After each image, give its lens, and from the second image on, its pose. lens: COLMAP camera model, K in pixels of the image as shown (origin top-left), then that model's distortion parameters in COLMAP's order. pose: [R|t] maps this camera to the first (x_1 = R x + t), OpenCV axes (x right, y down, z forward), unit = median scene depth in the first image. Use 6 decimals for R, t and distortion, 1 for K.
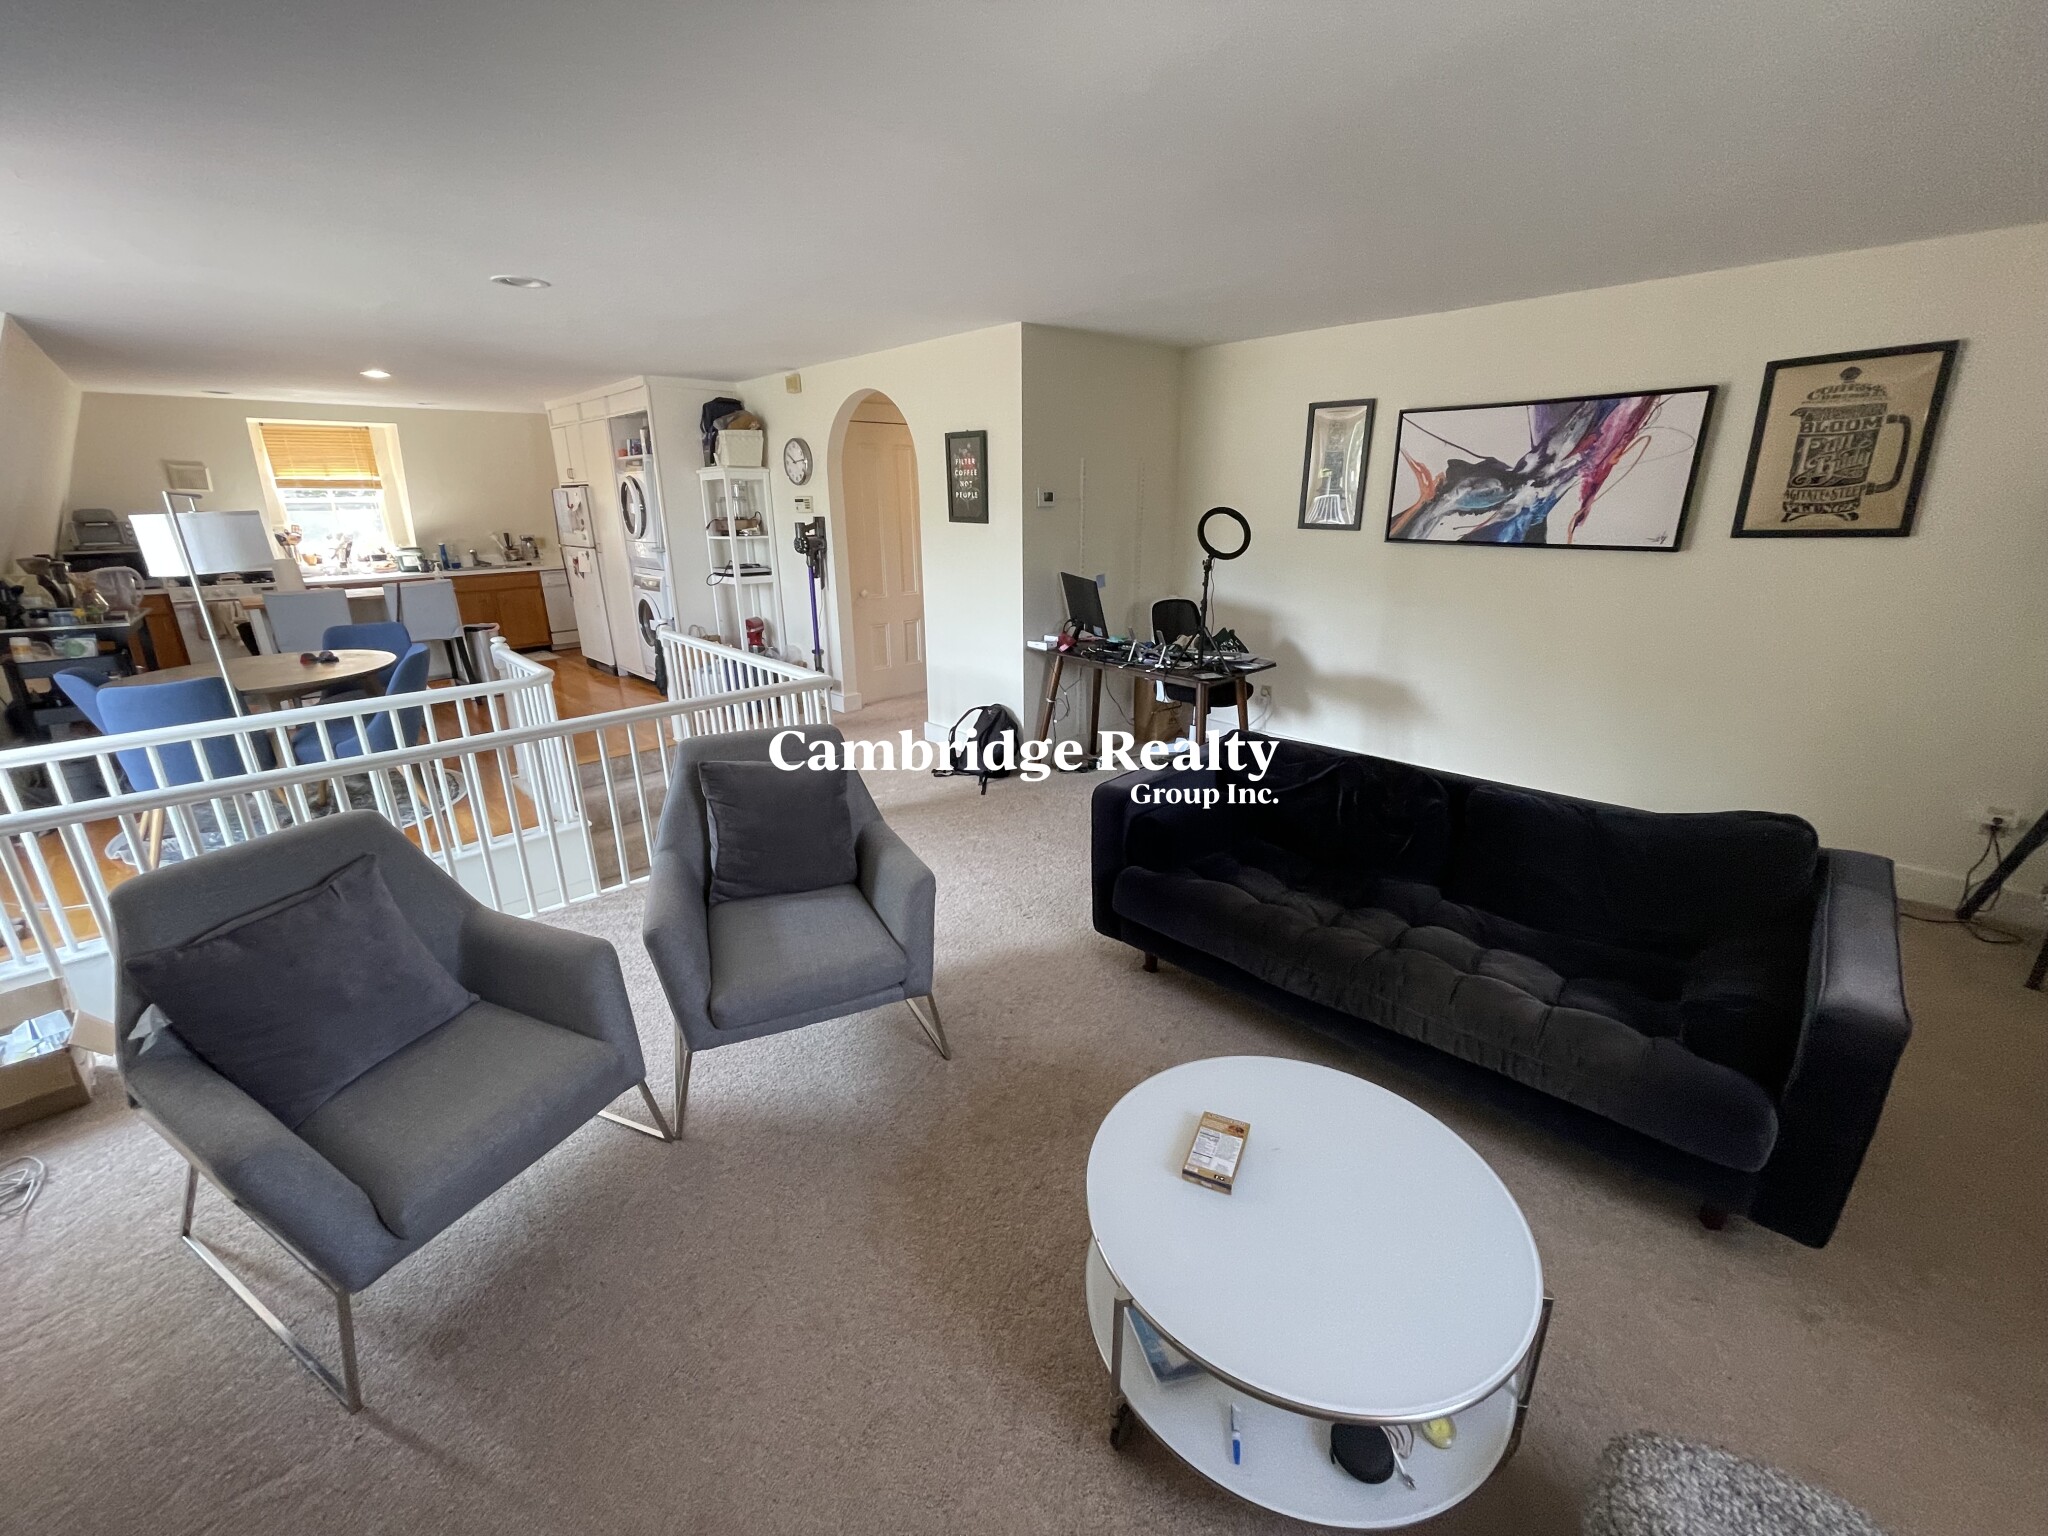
lens RADIAL K [[809.1, 0, 1024.0], [0, 809.1, 768.0], [0, 0, 1]] dist [-0.007467, -0.000079]
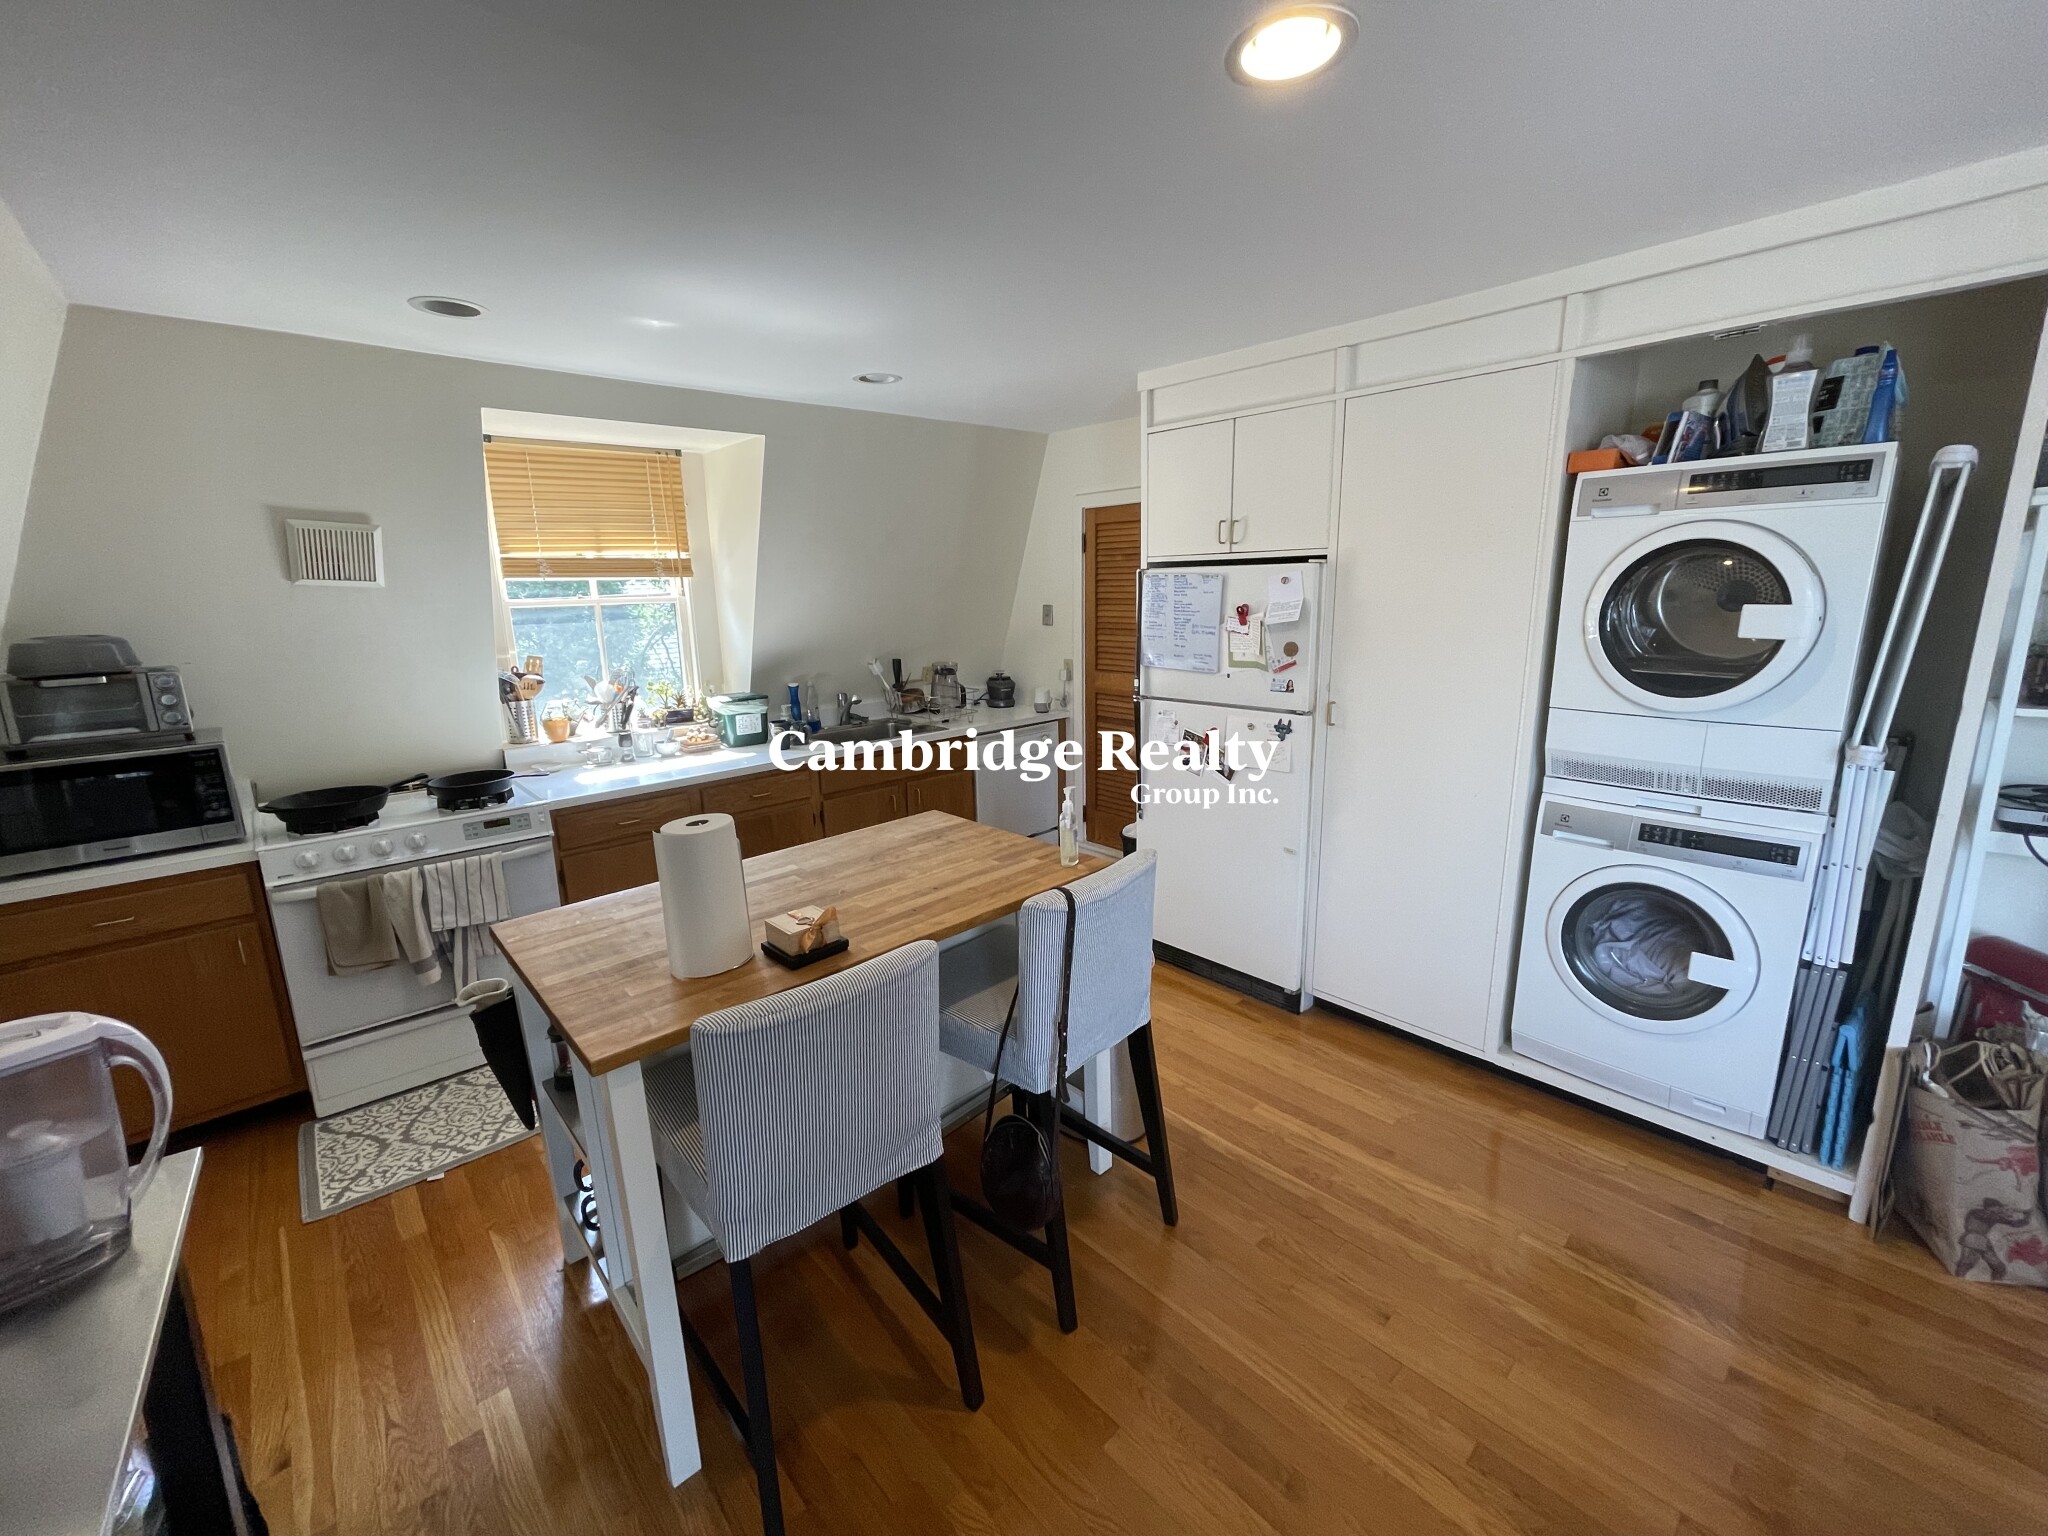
lens RADIAL K [[825.3, 0, 1019.0], [0, 825.3, 765.4], [0, 0, 1]] dist [-0.001391, 0.000314]
pose [[0.999279, -0.006653, -0.037371, -0.596848], [0.002769, 0.994675, -0.103021, -0.186388], [0.037857, 0.102843, 0.993977, 0.536927]]
